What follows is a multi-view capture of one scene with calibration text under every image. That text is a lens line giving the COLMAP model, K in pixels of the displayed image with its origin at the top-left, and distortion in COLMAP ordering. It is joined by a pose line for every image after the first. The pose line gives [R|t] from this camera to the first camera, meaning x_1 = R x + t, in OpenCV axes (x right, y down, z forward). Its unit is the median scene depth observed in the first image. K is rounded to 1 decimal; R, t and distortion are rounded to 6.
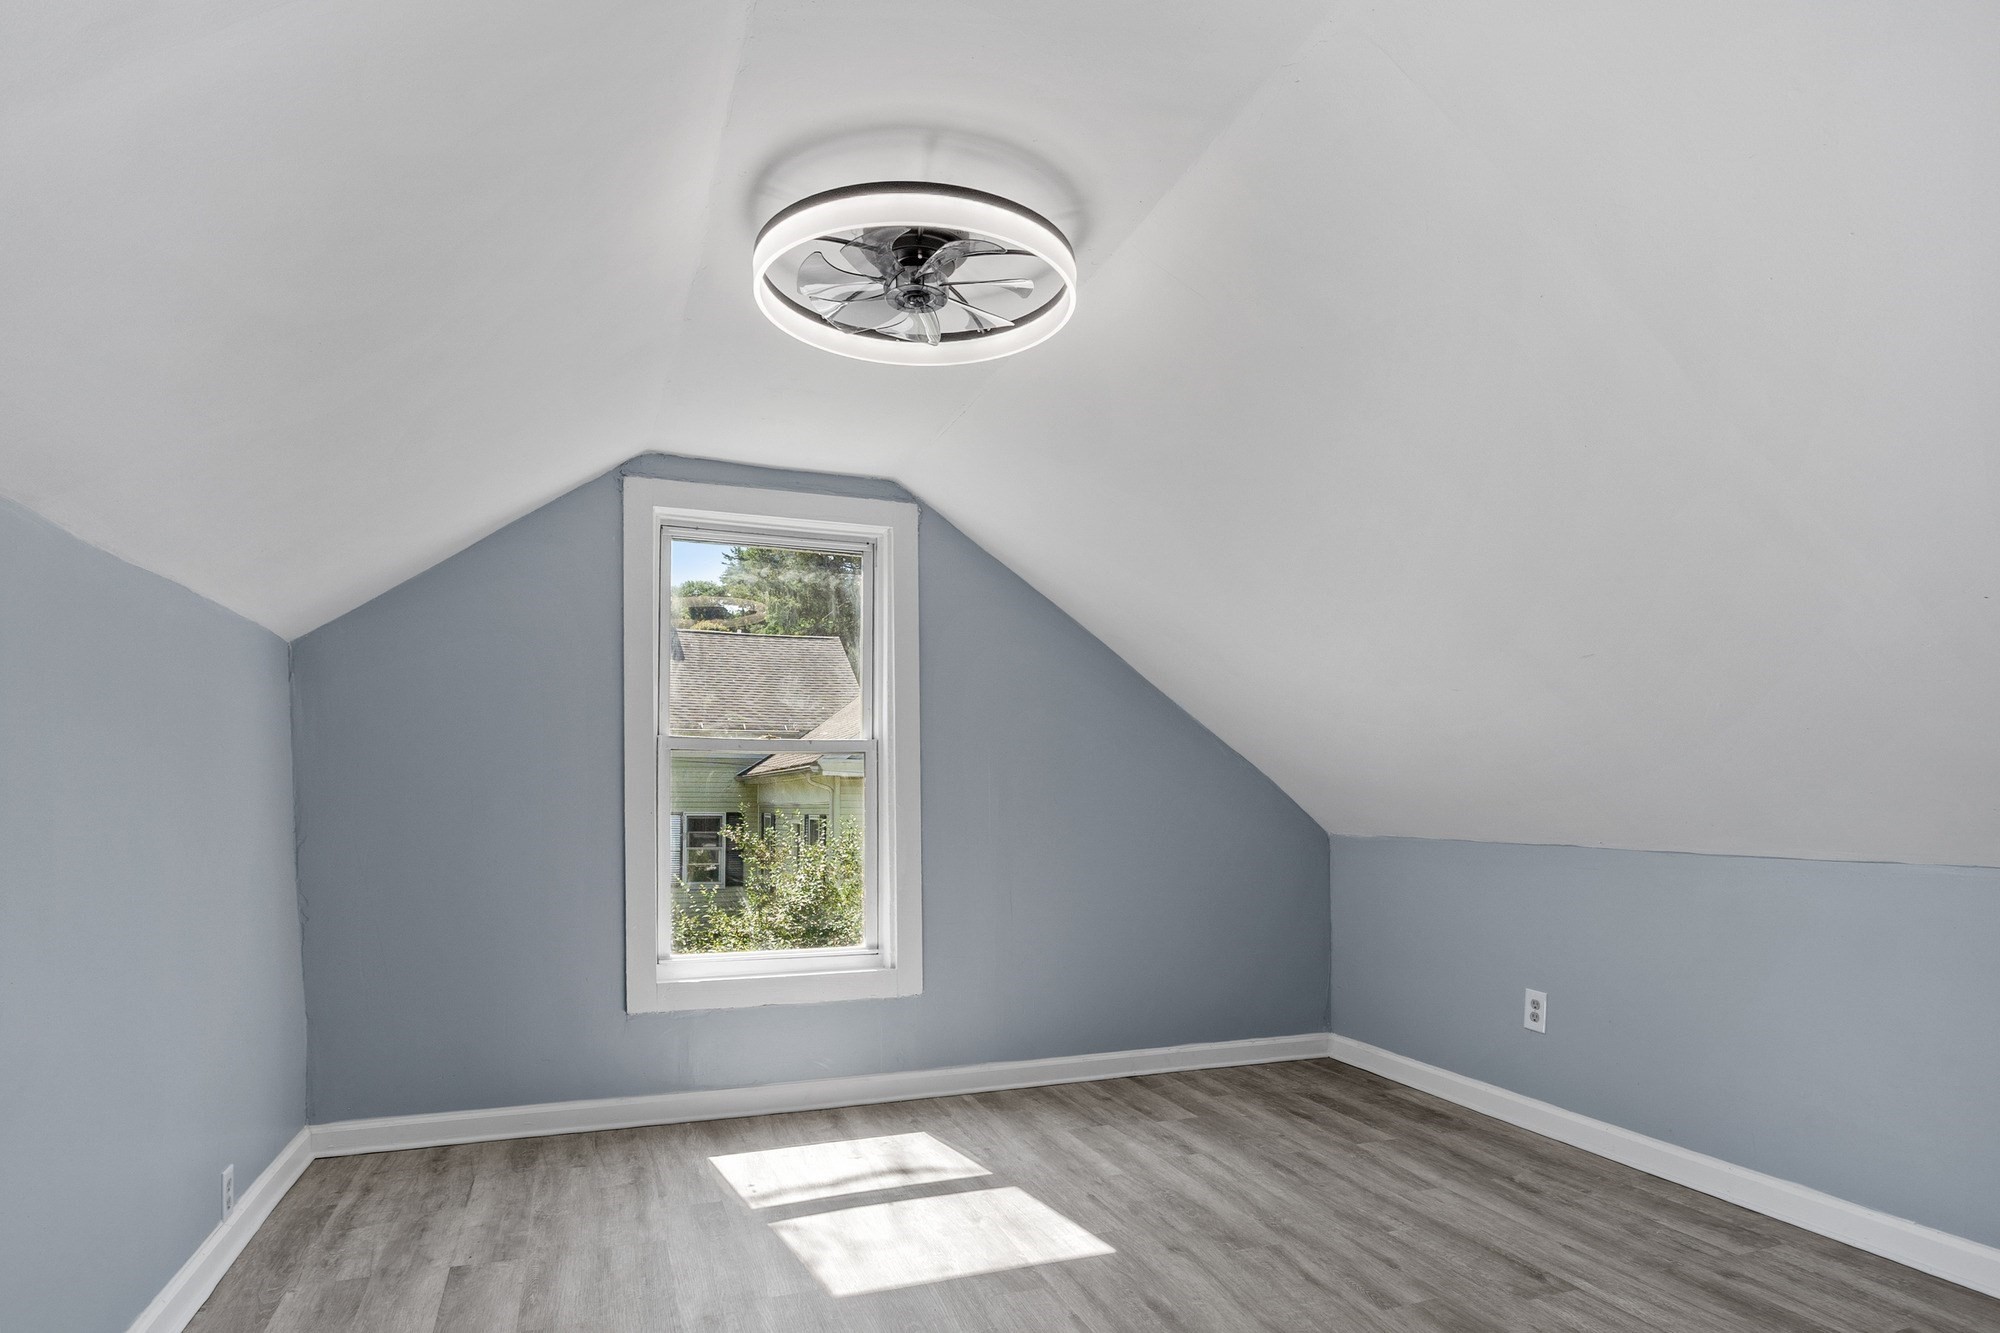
lens RADIAL K [[1039.1, 0, 1000.0], [0, 1039.1, 666.5], [0, 0, 1]] dist [-0.000971, -0.000703]
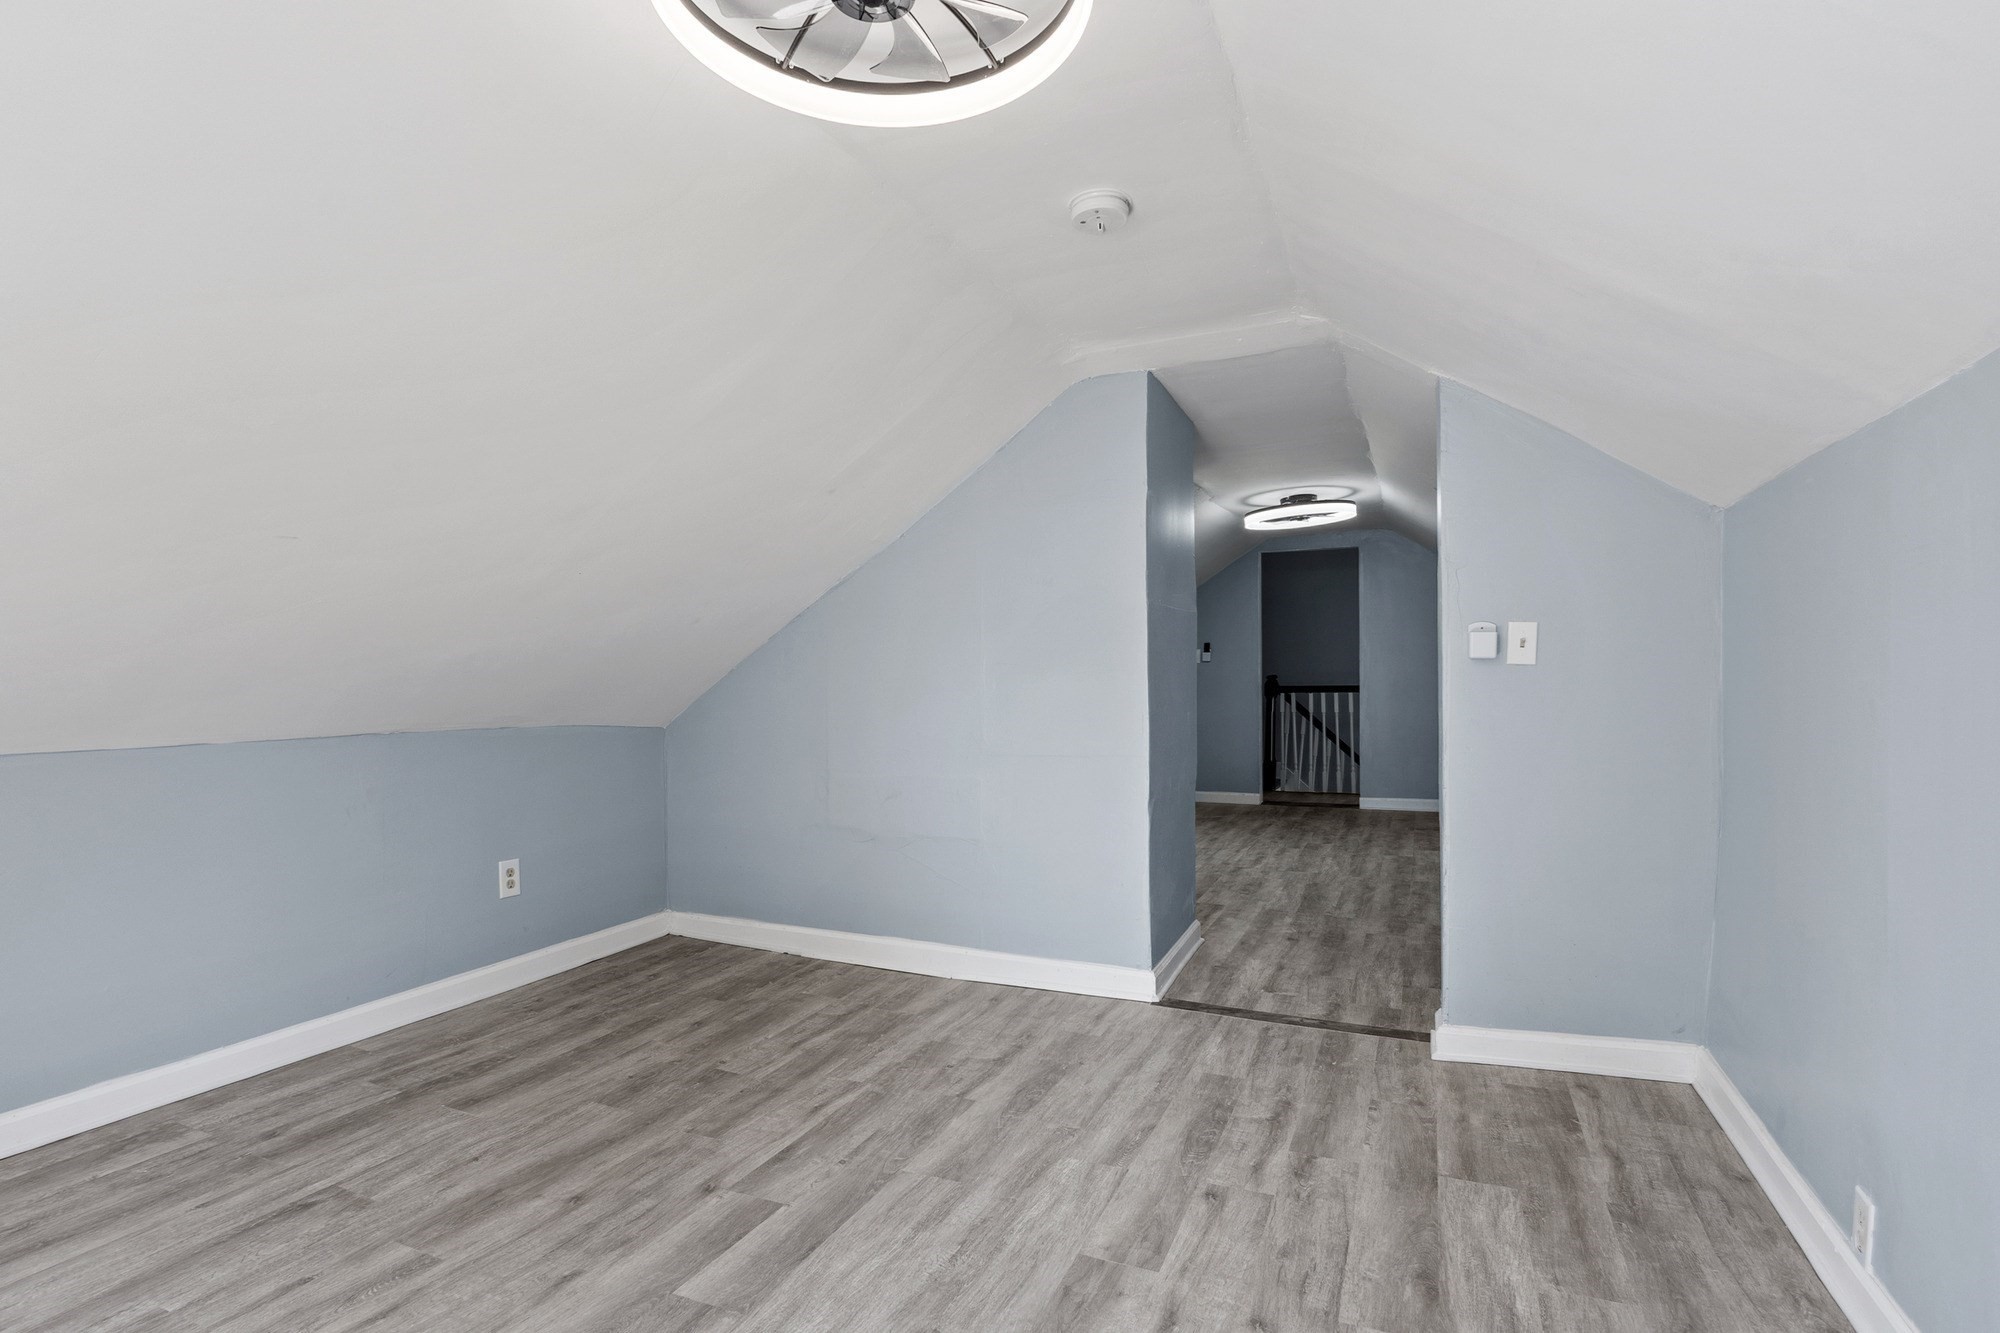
lens RADIAL K [[953.7, 0, 1000.0], [0, 953.7, 666.5], [0, 0, 1]] dist [-0.000506, 0.000074]
pose [[-0.692778, 0.010888, 0.721069, -0.536099], [-0.091107, 0.990553, -0.102489, 0.149373], [-0.715373, -0.136697, -0.685241, 1.238812]]
